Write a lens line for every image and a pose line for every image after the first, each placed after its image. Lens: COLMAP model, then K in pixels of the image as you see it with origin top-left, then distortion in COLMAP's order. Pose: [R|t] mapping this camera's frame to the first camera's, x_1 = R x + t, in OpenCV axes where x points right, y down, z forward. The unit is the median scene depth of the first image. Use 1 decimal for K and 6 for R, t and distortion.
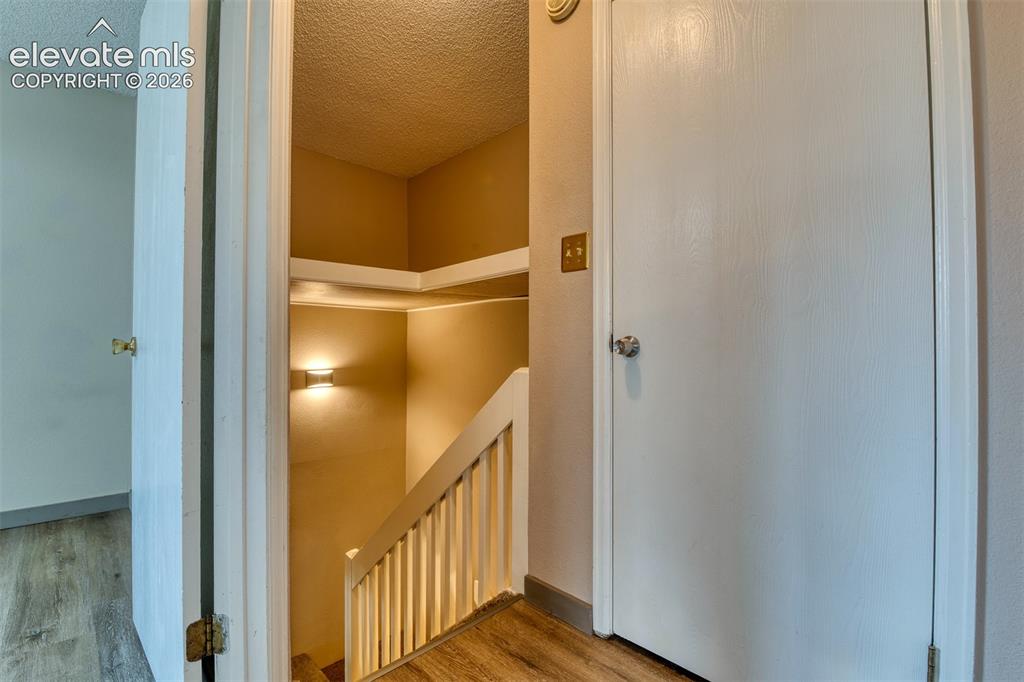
lens RADIAL K [[461.8, 0, 511.4], [0, 461.8, 349.8], [0, 0, 1]] dist [-0.001606, -0.008009]
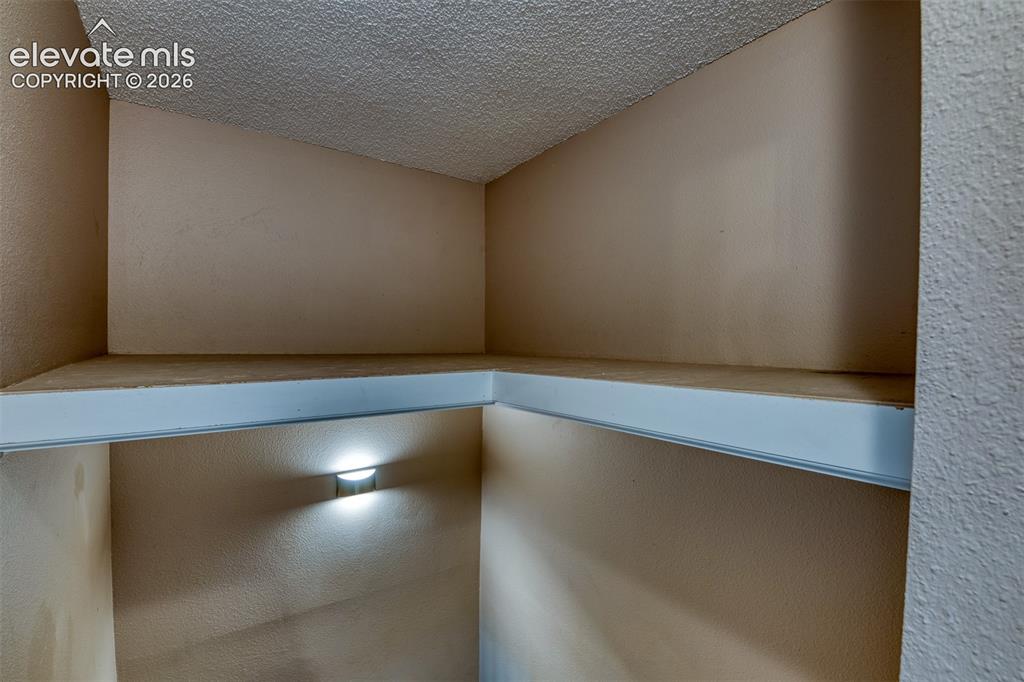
lens RADIAL K [[461.8, 0, 511.4], [0, 461.8, 349.8], [0, 0, 1]] dist [-0.001606, -0.008009]
pose [[0.981546, 0.015715, -0.190579, -0.054524], [-0.012432, 0.999753, 0.018405, -0.145307], [0.190822, -0.015696, 0.981499, 0.348351]]
